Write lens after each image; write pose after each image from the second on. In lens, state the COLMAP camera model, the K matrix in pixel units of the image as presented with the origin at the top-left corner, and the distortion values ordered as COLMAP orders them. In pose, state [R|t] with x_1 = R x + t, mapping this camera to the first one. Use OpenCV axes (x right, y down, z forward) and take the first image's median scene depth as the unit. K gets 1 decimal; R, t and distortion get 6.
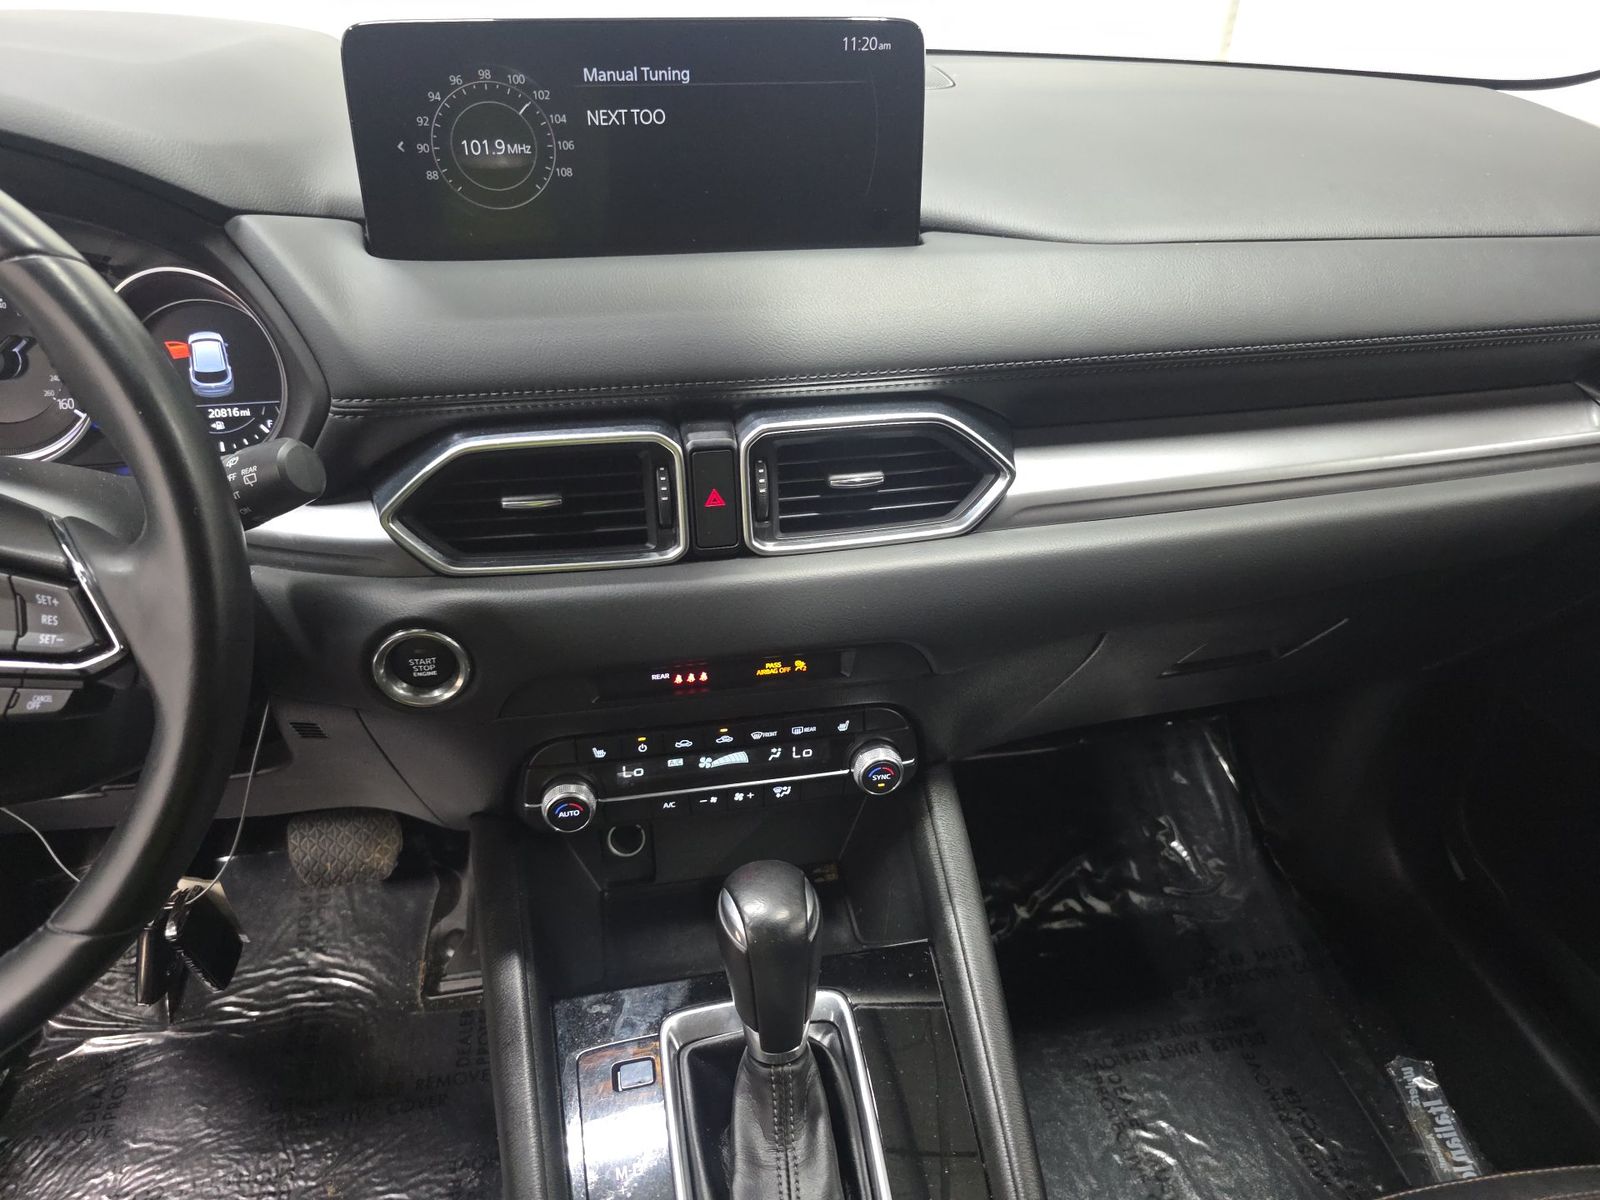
lens RADIAL K [[1126.9, 0, 800.0], [0, 1126.9, 600.0], [0, 0, 1]] dist [0.157292, -0.239286]
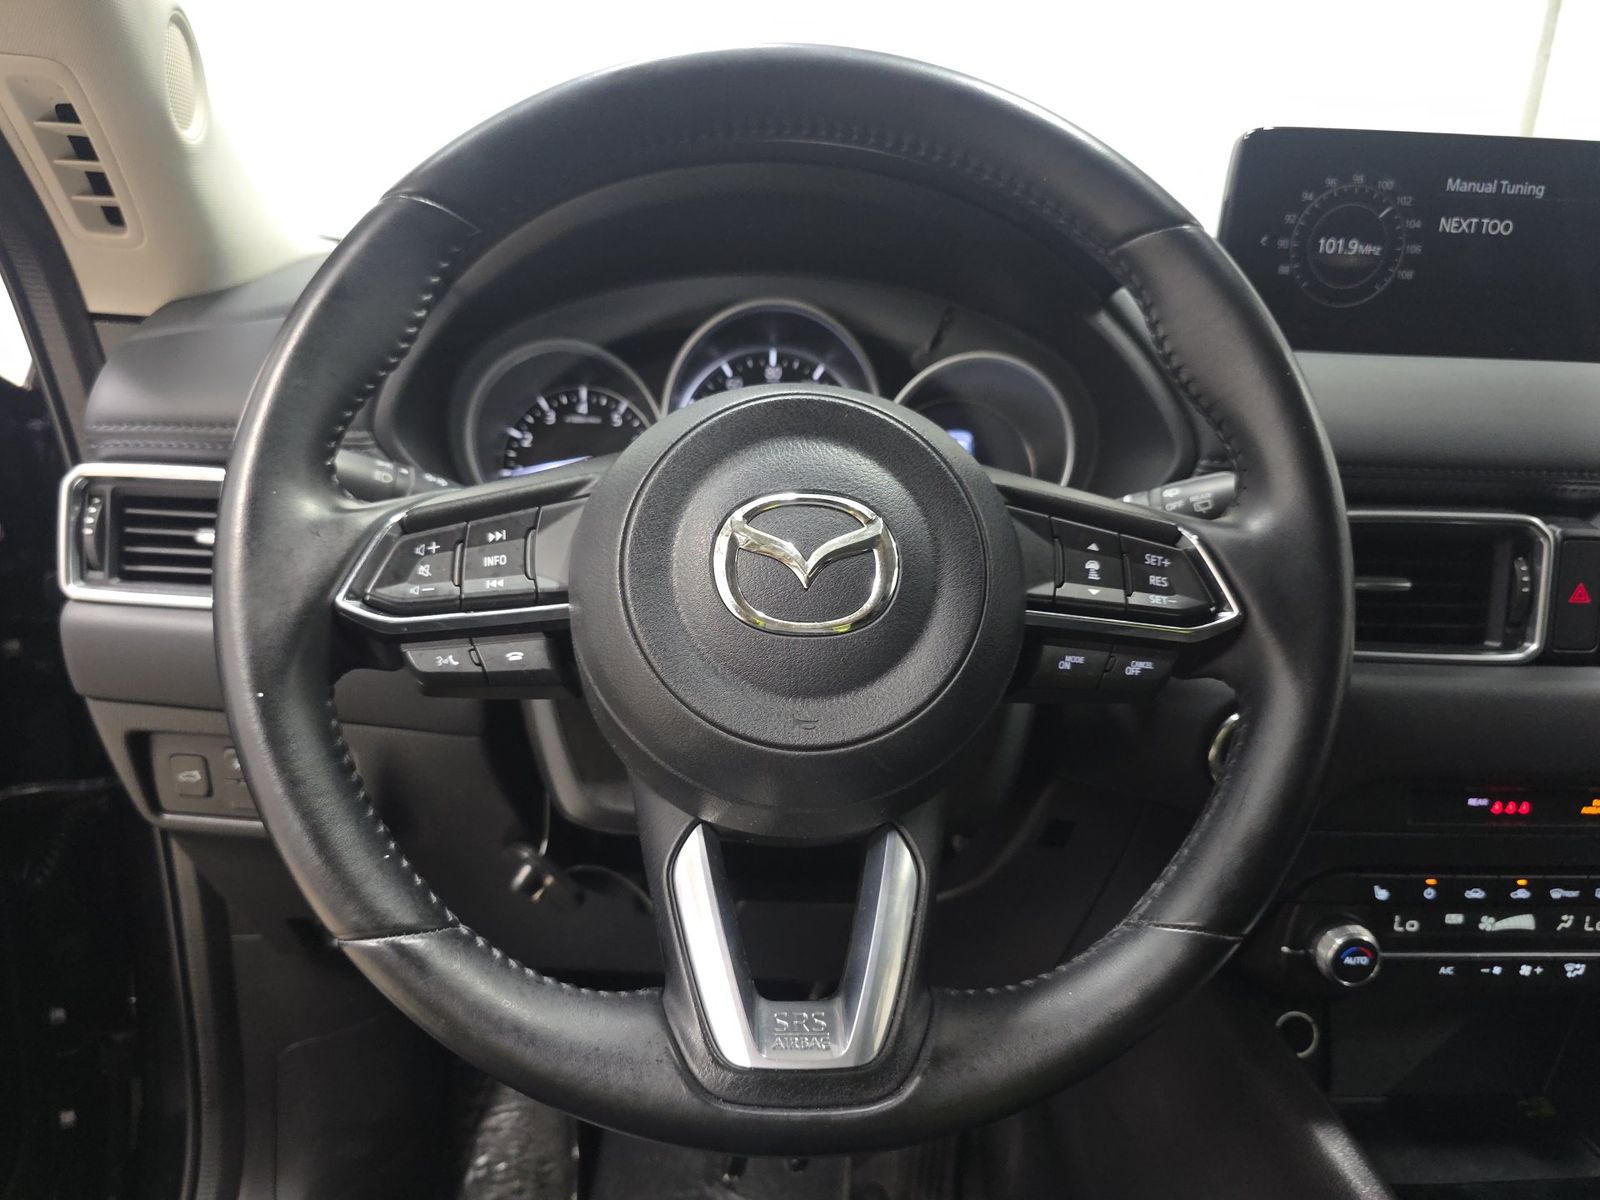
lens RADIAL K [[1181.8, 0, 800.0], [0, 1181.8, 600.0], [0, 0, 1]] dist [-0.002660, 0.003339]
pose [[0.993011, 0.061868, -0.100505, -0.560881], [-0.087335, 0.957993, -0.273169, 0.212908], [0.079382, 0.280037, 0.956701, 0.041421]]
